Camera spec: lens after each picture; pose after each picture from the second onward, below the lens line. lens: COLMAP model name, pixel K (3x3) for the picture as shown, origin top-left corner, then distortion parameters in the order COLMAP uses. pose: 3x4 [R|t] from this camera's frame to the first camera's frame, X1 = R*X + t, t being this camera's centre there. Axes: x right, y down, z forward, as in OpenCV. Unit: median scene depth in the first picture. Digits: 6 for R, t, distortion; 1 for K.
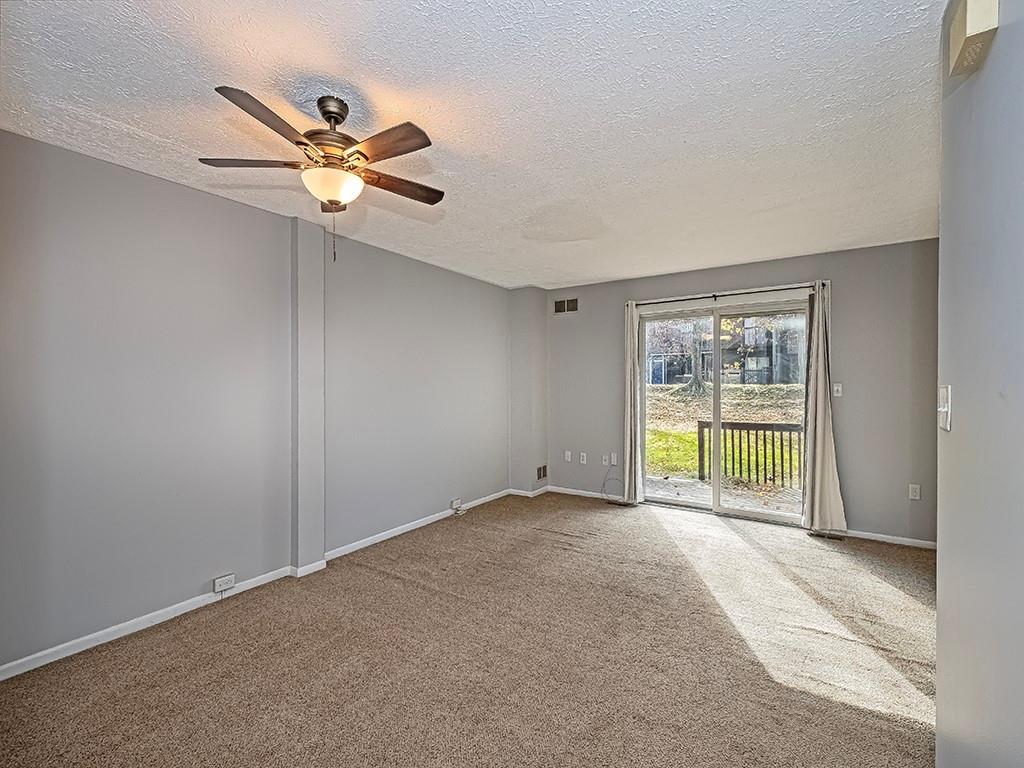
lens RADIAL K [[446.2, 0, 521.1], [0, 446.2, 389.3], [0, 0, 1]] dist [0.002441, -0.000247]
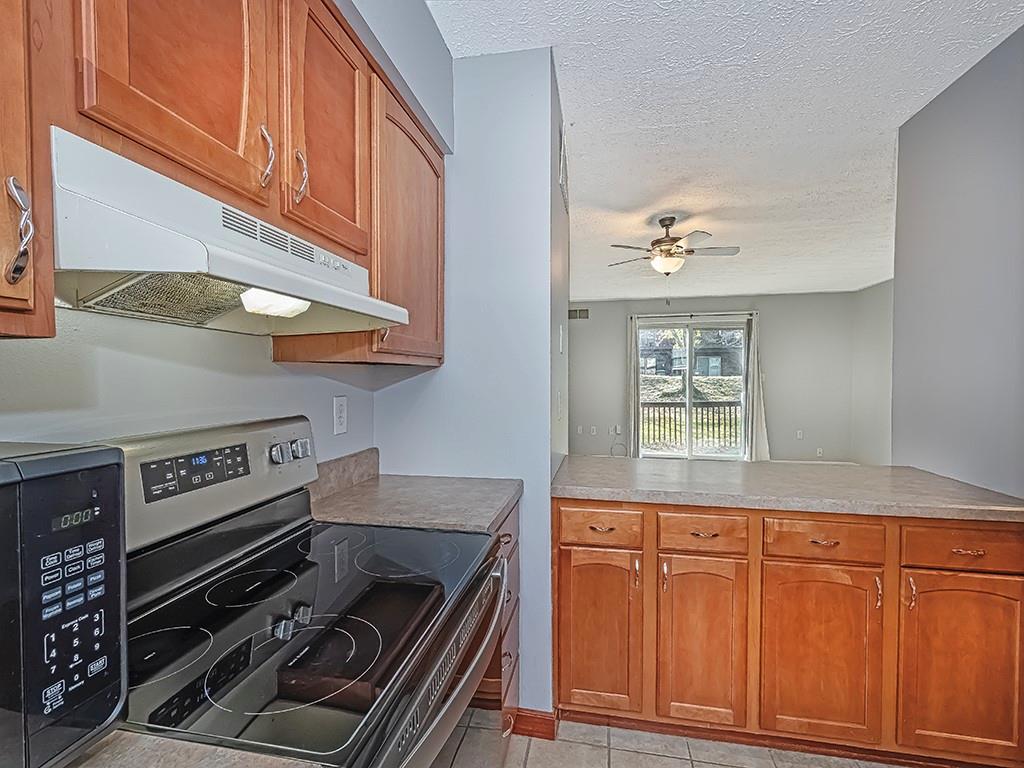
lens RADIAL K [[456.2, 0, 523.0], [0, 456.2, 385.2], [0, 0, 1]] dist [0.001768, 0.000159]
pose [[0.918681, -0.012362, 0.394807, -0.664390], [0.008412, 0.999896, 0.011733, 0.002901], [-0.394911, -0.007458, 0.918689, -0.181794]]
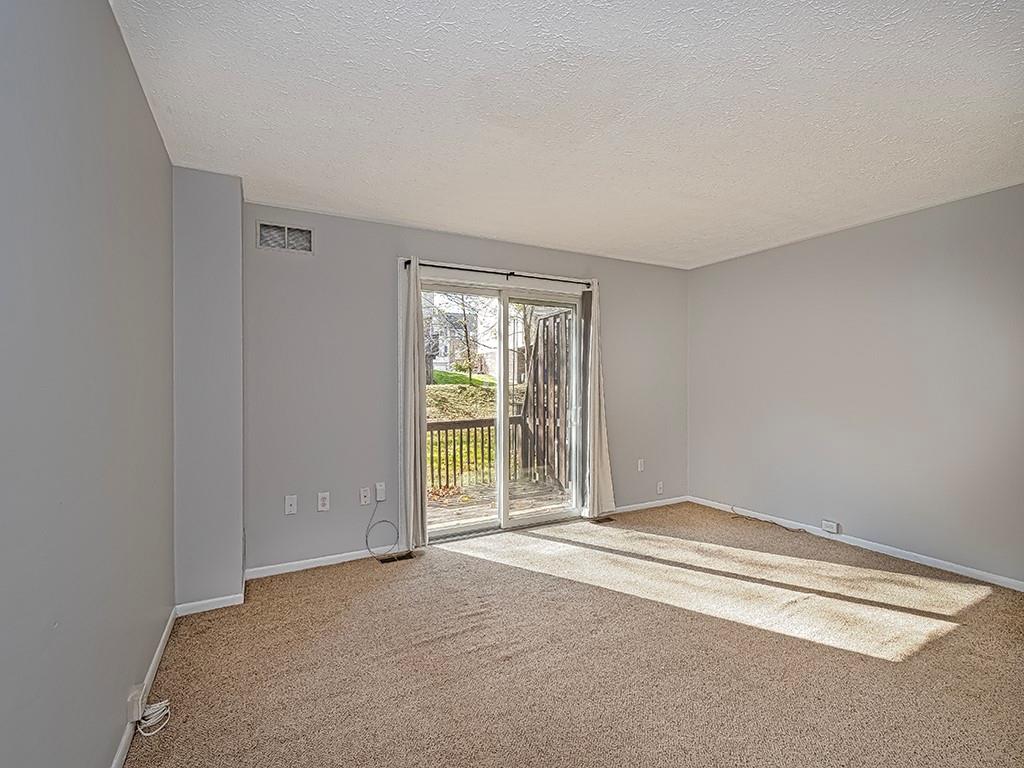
lens RADIAL K [[468.9, 0, 517.0], [0, 468.9, 383.8], [0, 0, 1]] dist [0.012015, -0.008395]
pose [[0.464816, -0.001275, 0.885407, -0.335327], [0.014245, 0.999880, -0.006038, 0.006131], [-0.885293, 0.015420, 0.464778, 0.544746]]
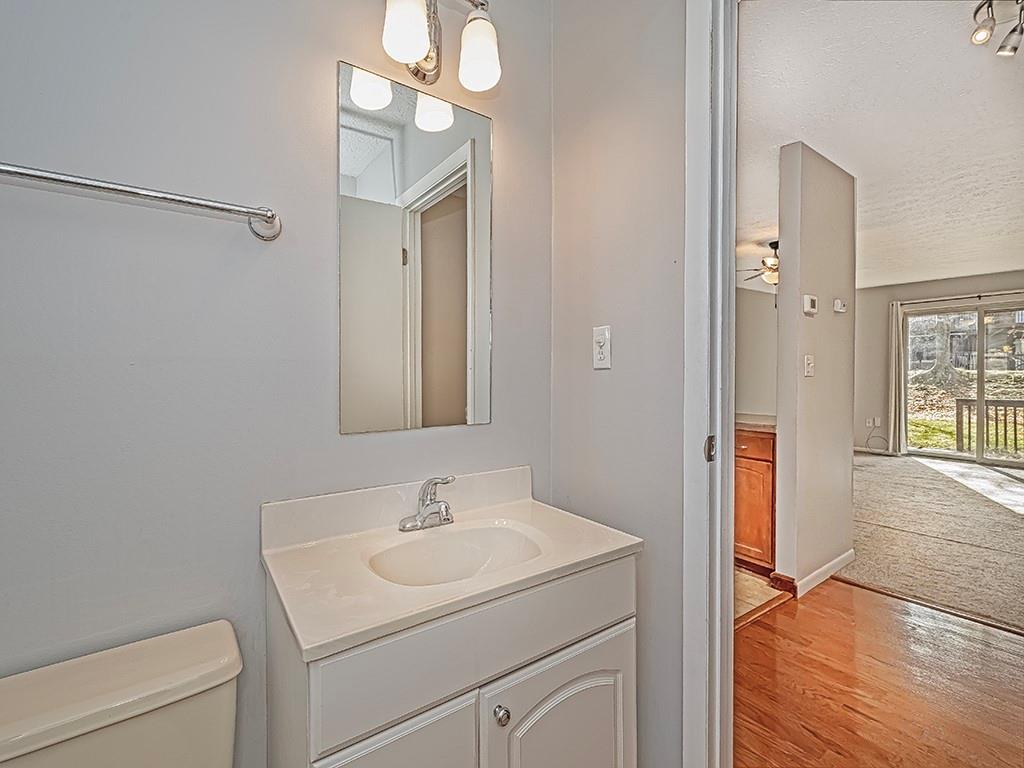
lens RADIAL K [[456.8, 0, 511.6], [0, 456.8, 377.2], [0, 0, 1]] dist [0.000730, -0.000148]
pose [[0.931383, 0.007315, -0.363968, -0.333502], [-0.009350, 0.999949, -0.003830, 0.043808], [0.363921, 0.006970, 0.931404, -0.703350]]
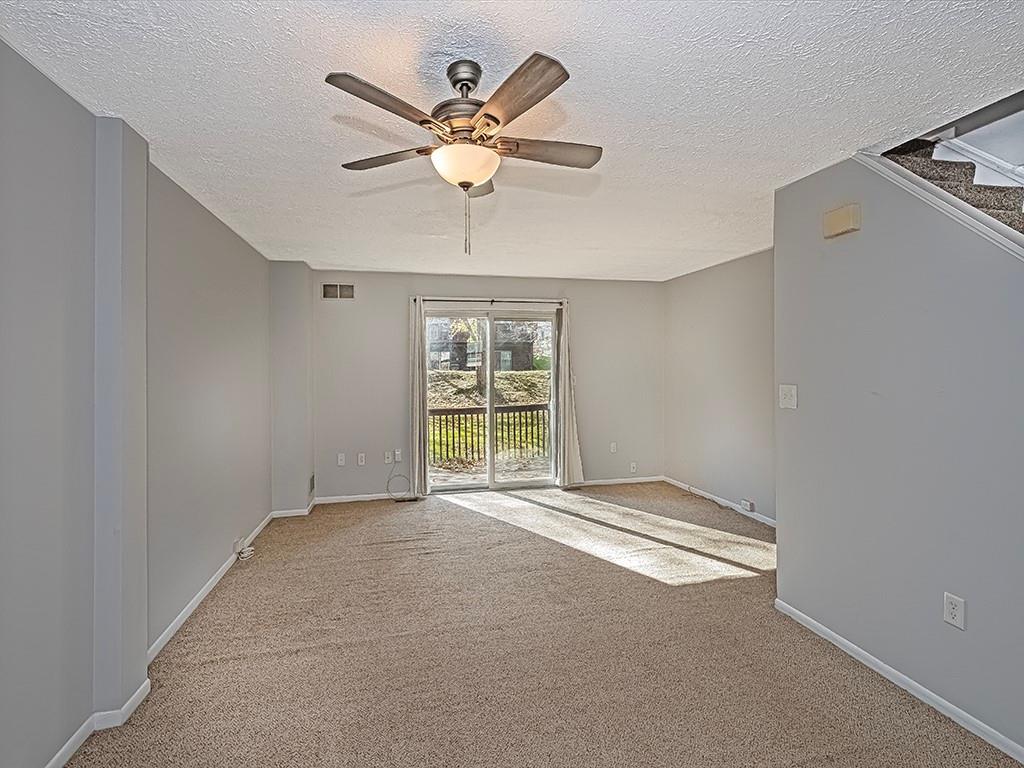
lens RADIAL K [[466.9, 0, 503.2], [0, 466.9, 364.0], [0, 0, 1]] dist [0.002701, 0.000066]
pose [[0.695184, 0.000219, 0.718832, -0.396065], [0.014623, 0.999789, -0.014446, -0.026037], [-0.718683, 0.020554, 0.695034, 0.135269]]
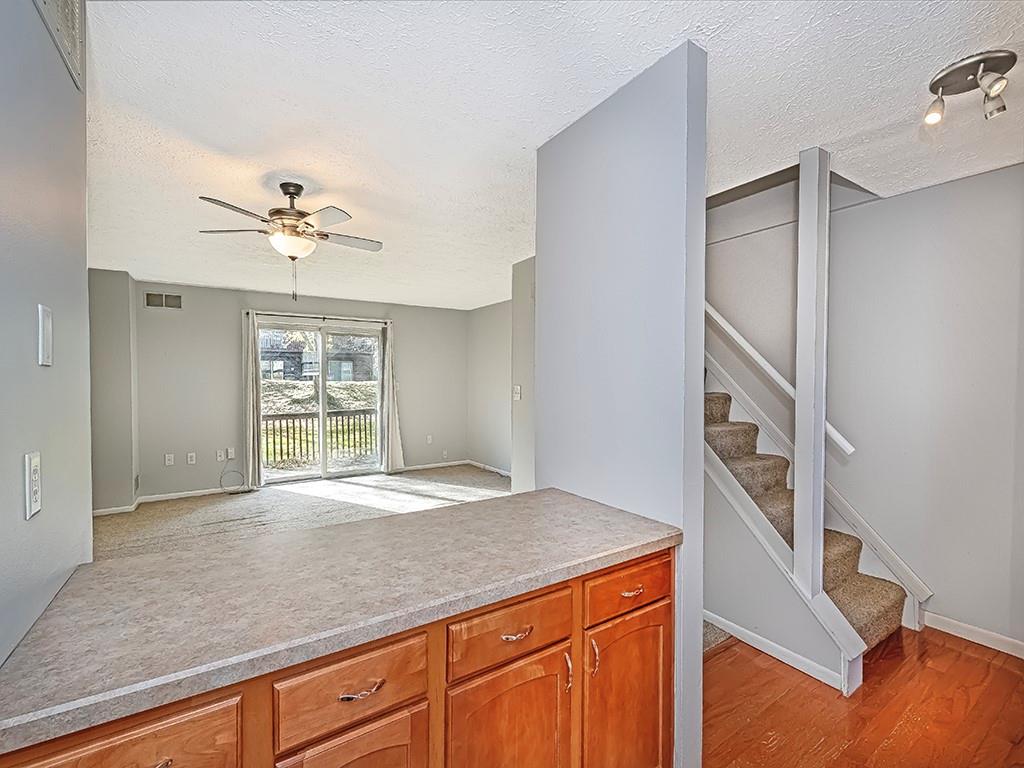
lens RADIAL K [[446.2, 0, 521.1], [0, 446.2, 389.3], [0, 0, 1]] dist [0.002441, -0.000247]
pose [[0.383883, -0.021875, 0.923123, -0.560479], [0.008811, 0.999761, 0.020027, -0.013982], [-0.923340, 0.000445, 0.383983, -0.066093]]
